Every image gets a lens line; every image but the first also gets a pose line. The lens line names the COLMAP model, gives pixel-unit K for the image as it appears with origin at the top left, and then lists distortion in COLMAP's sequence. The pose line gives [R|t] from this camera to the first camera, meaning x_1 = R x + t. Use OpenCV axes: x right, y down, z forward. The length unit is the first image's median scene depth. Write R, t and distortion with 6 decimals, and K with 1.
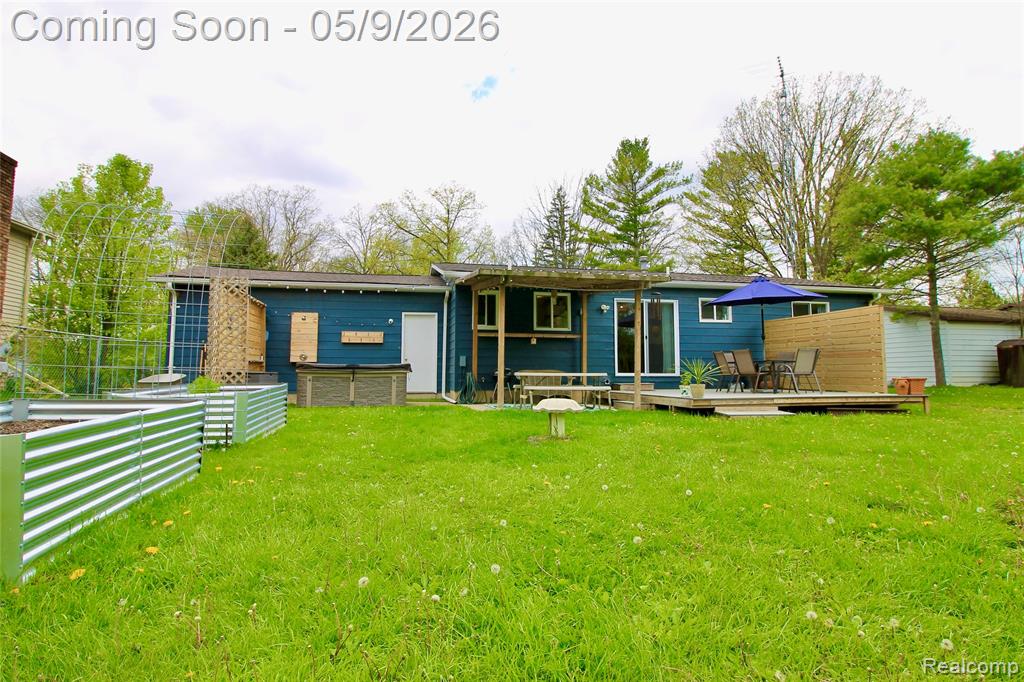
lens RADIAL K [[571.9, 0, 509.2], [0, 571.9, 335.6], [0, 0, 1]] dist [0.001959, -0.000064]
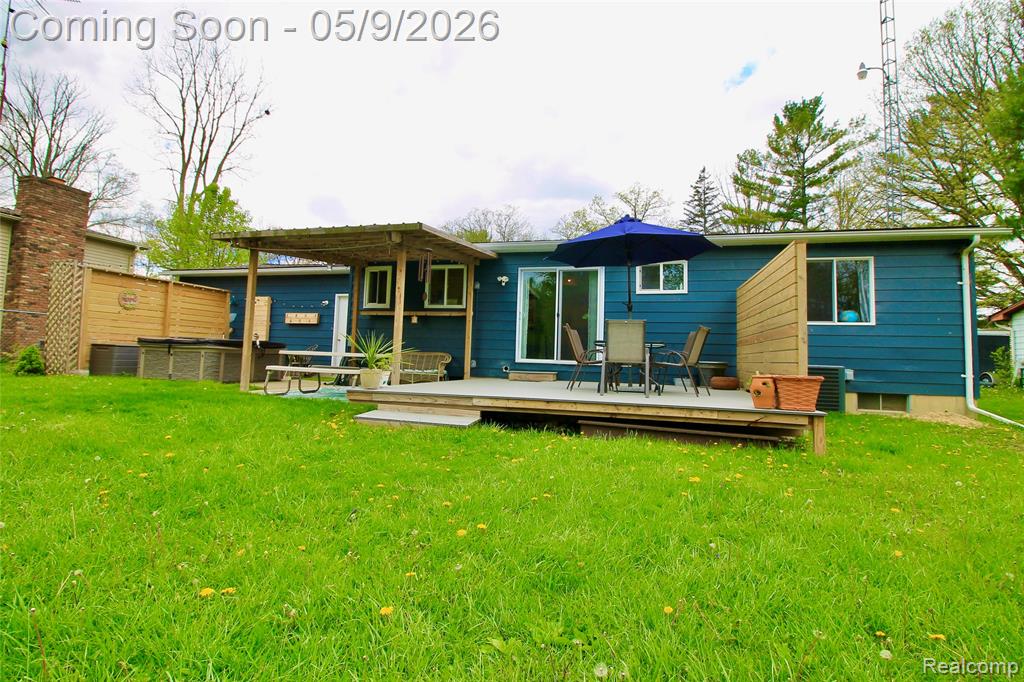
lens RADIAL K [[483.9, 0, 515.0], [0, 483.9, 345.4], [0, 0, 1]] dist [-0.012478, -0.001630]
pose [[0.881062, 0.014251, -0.472787, 0.483719], [-0.001155, 0.999608, 0.027978, 0.025653], [0.473000, -0.024104, 0.880733, 0.367200]]
